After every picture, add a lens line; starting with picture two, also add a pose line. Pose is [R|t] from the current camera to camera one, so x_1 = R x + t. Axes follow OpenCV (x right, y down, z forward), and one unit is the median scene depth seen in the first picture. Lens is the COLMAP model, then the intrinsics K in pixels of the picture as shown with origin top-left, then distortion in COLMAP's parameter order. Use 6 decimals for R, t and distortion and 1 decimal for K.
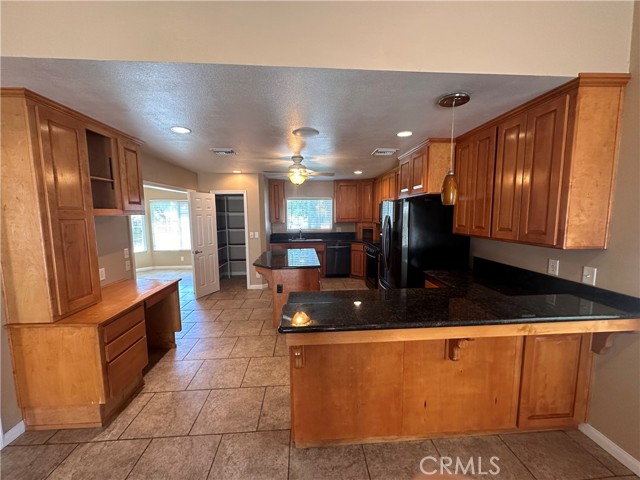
lens RADIAL K [[255.7, 0, 319.8], [0, 255.7, 240.3], [0, 0, 1]] dist [-0.003577, 0.000809]
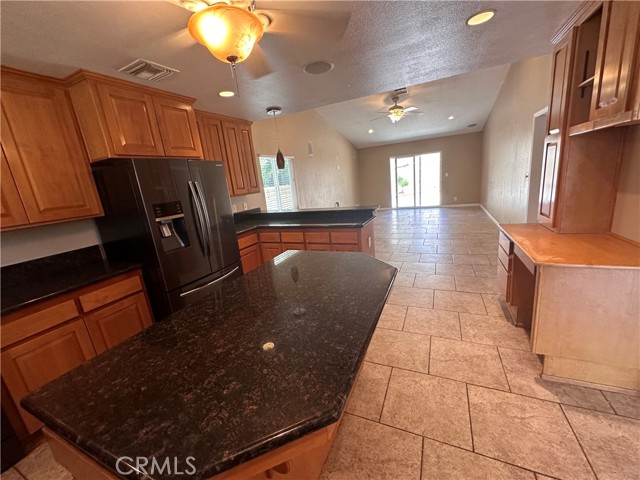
lens RADIAL K [[255.7, 0, 321.1], [0, 255.7, 239.3], [0, 0, 1]] dist [-0.003577, 0.000809]
pose [[-0.876627, -0.016522, 0.480886, -0.418086], [0.157000, 0.934892, 0.318321, -0.131150], [-0.454836, 0.354548, -0.816958, 1.633154]]
